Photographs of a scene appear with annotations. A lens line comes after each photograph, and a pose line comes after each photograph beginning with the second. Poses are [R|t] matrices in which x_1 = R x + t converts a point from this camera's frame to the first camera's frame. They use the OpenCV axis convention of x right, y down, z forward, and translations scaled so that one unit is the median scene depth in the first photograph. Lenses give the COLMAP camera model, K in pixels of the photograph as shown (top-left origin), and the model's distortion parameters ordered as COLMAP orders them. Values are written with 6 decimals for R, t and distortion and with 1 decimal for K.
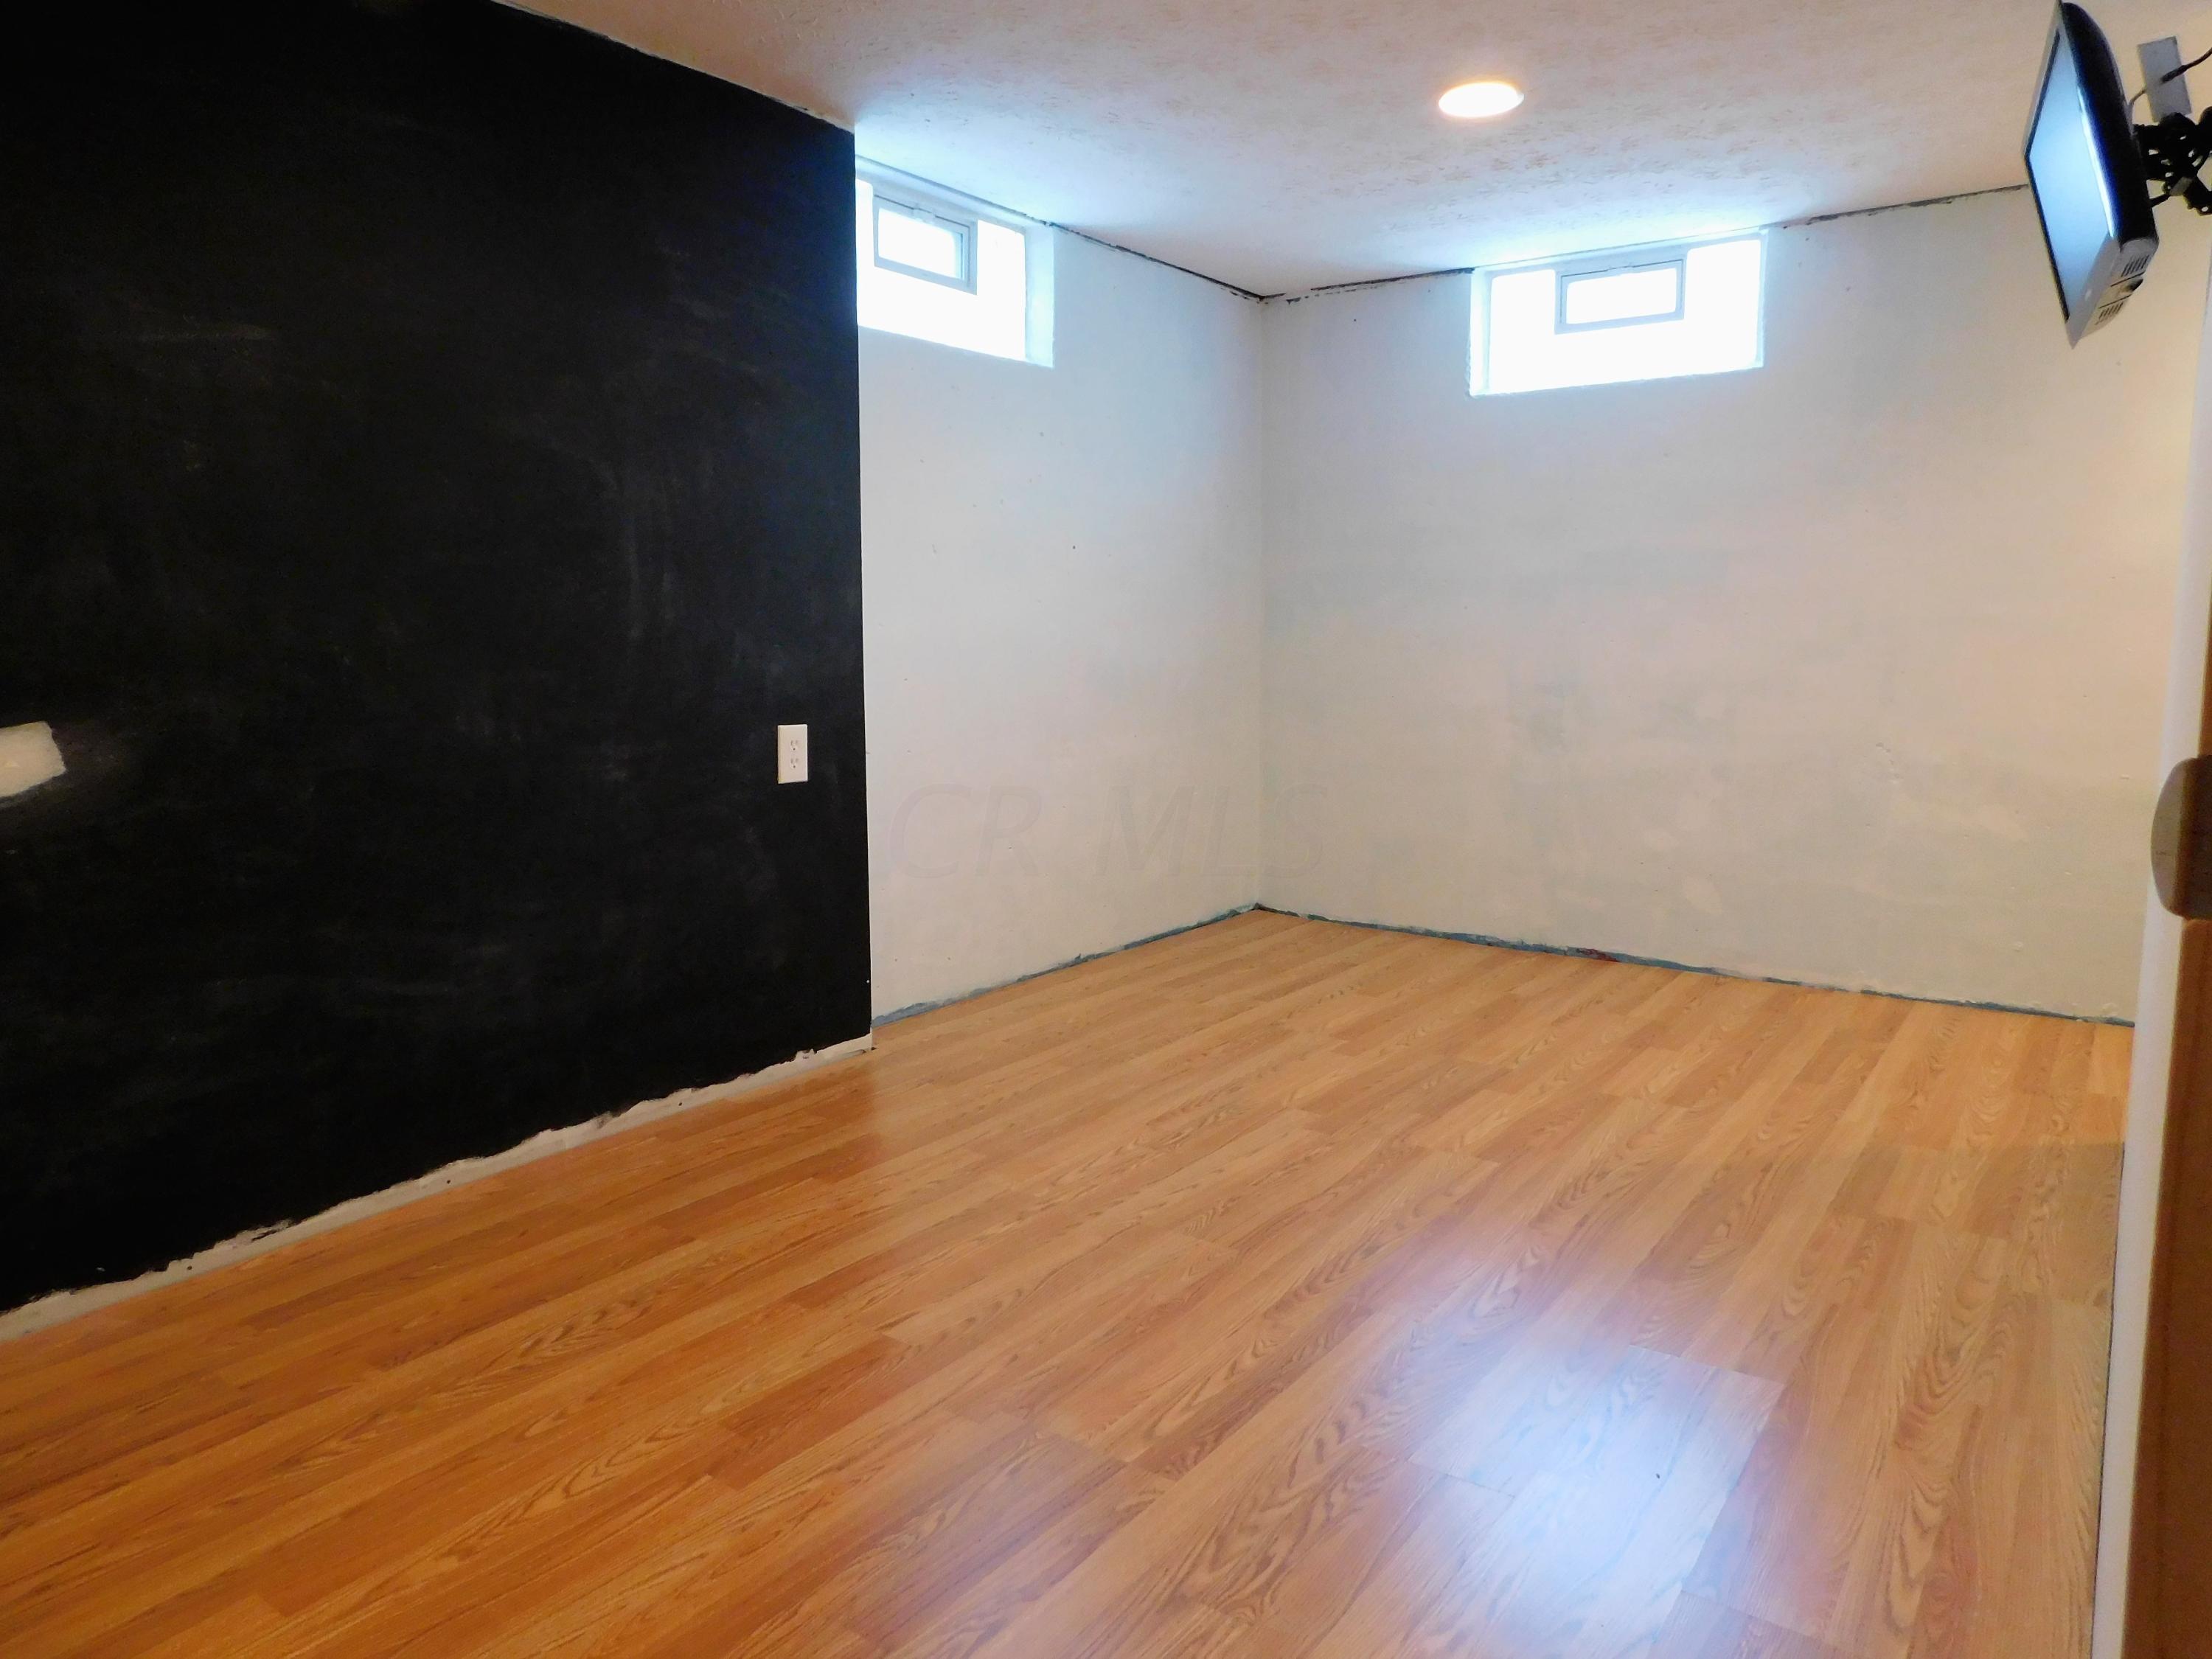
lens RADIAL K [[1456.1, 0, 1106.0], [0, 1456.1, 829.5], [0, 0, 1]] dist [-0.043987, 0.006145]
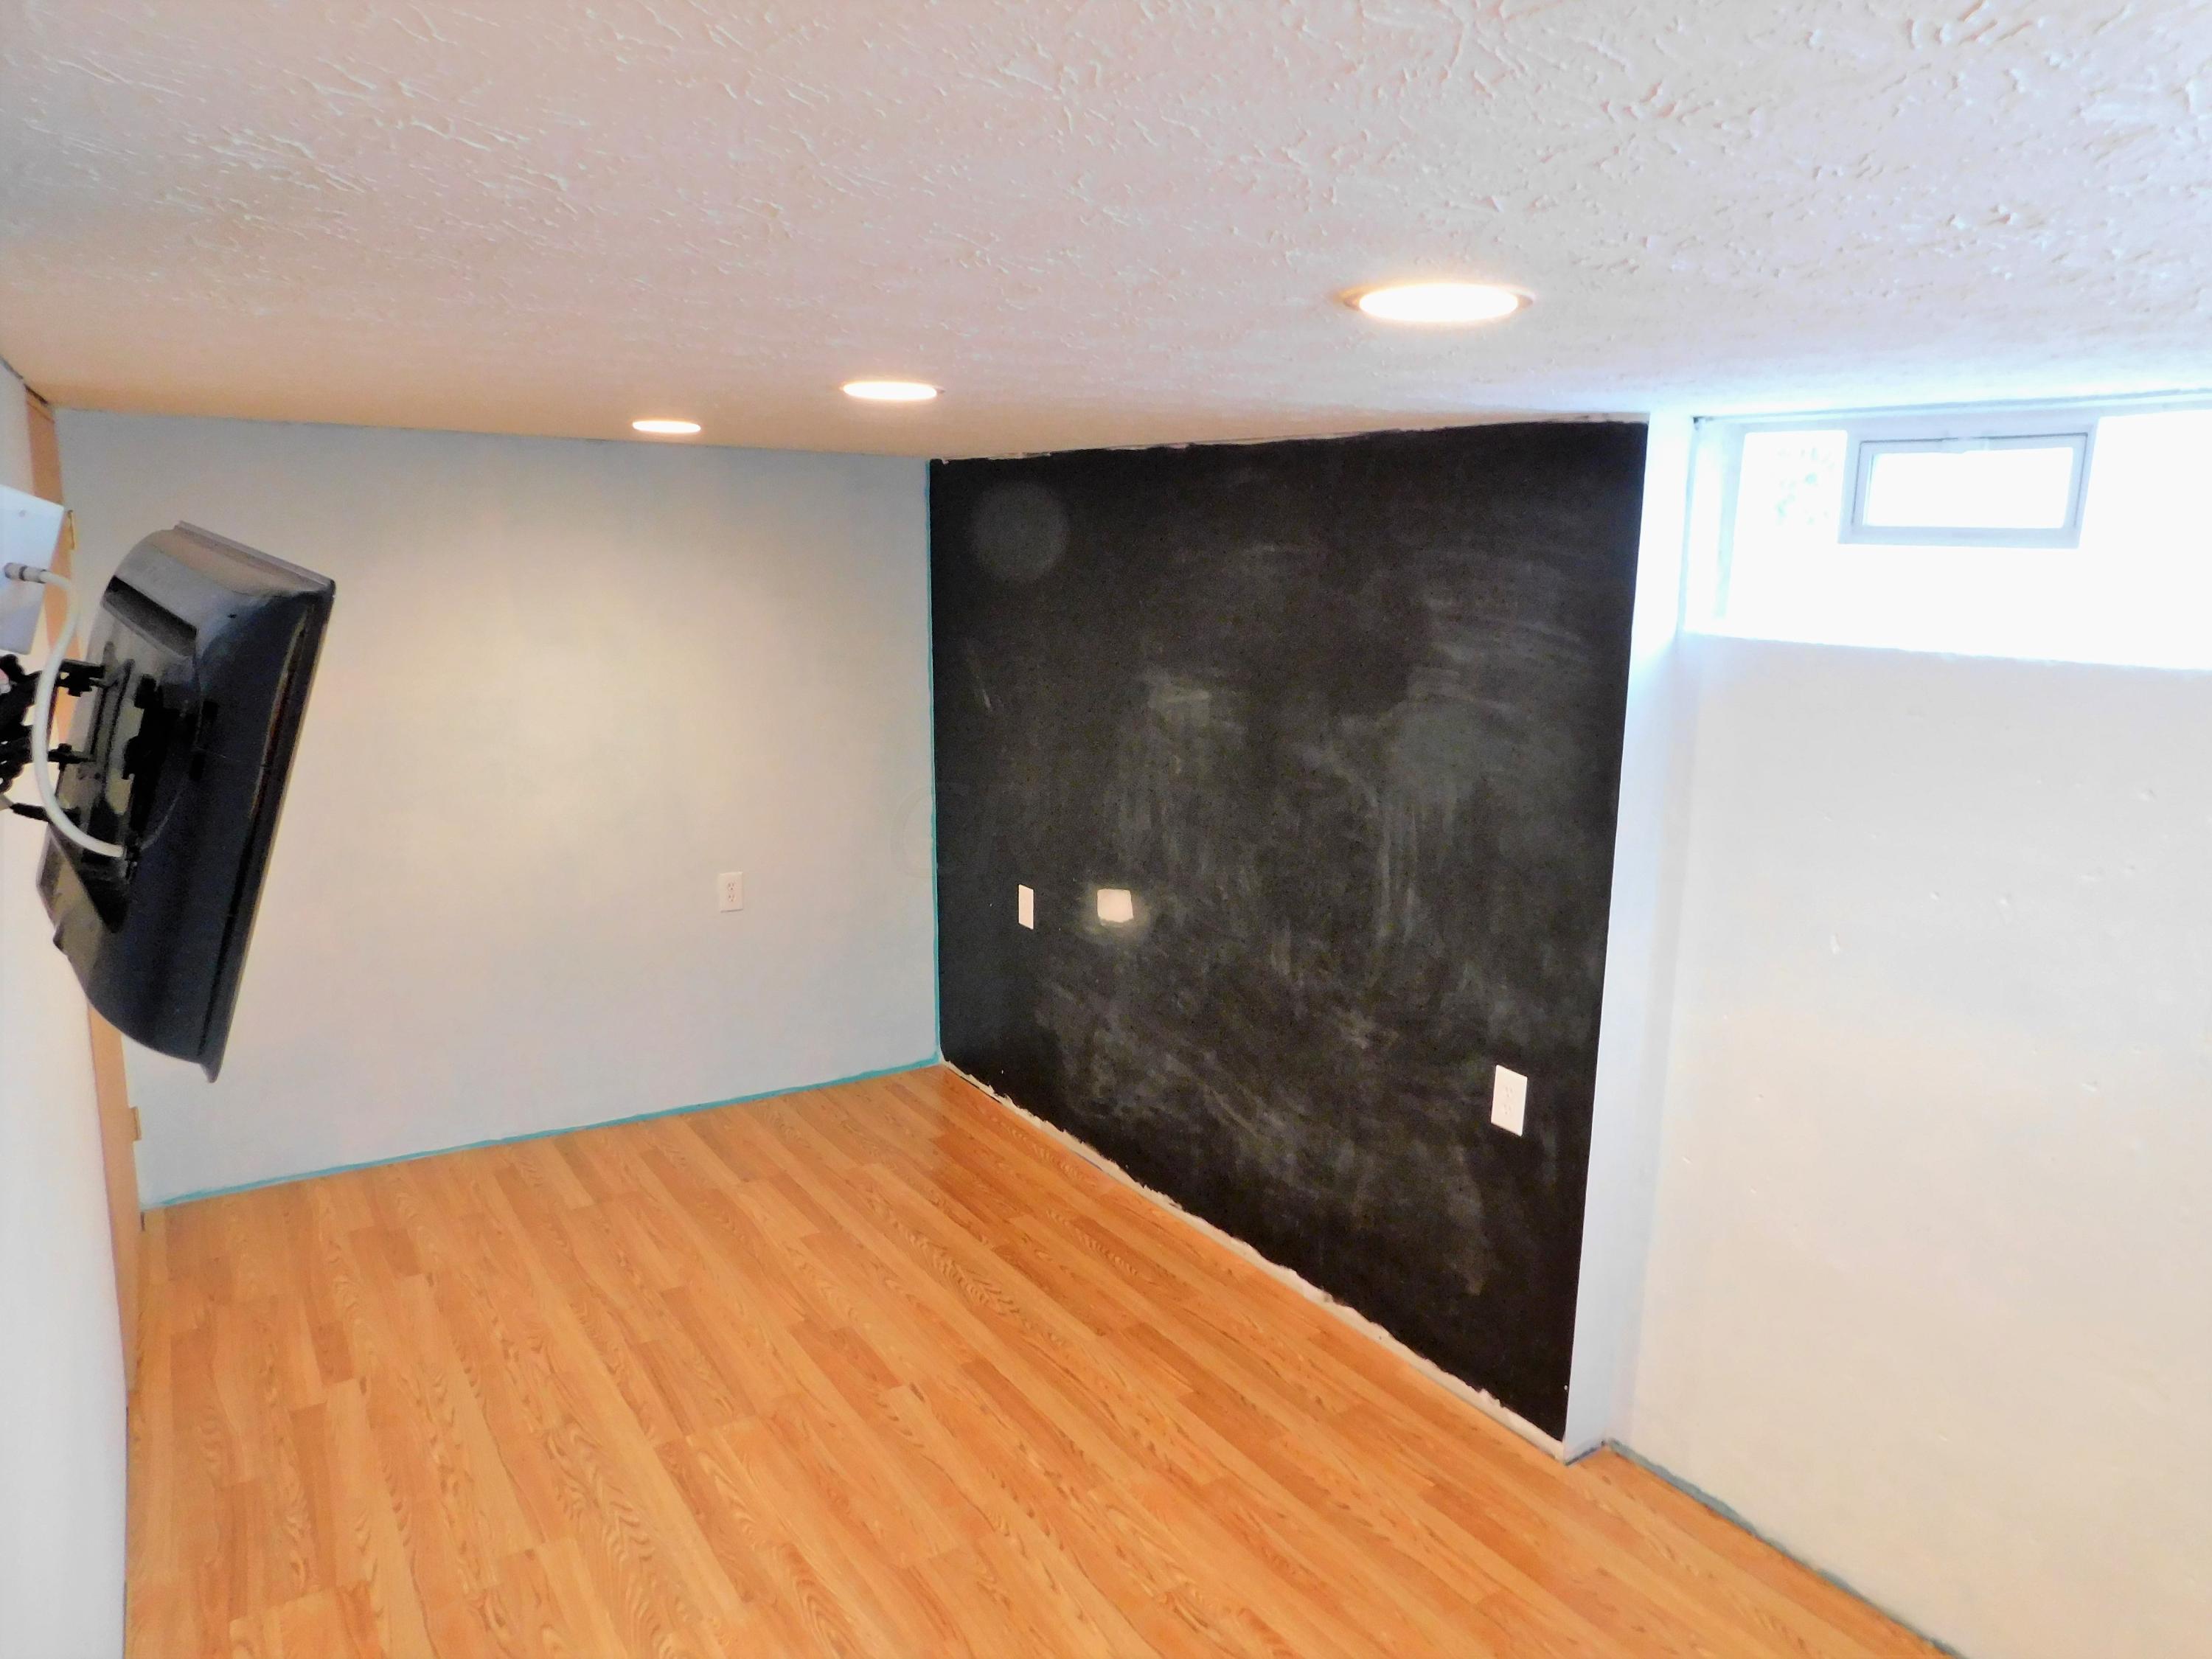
lens RADIAL K [[1456.1, 0, 1106.0], [0, 1456.1, 829.5], [0, 0, 1]] dist [-0.043987, 0.006145]
pose [[-0.342007, 0.174861, -0.923285, 0.884868], [-0.150242, 0.959720, 0.237415, -0.502208], [0.927609, 0.219913, -0.301959, 1.240591]]
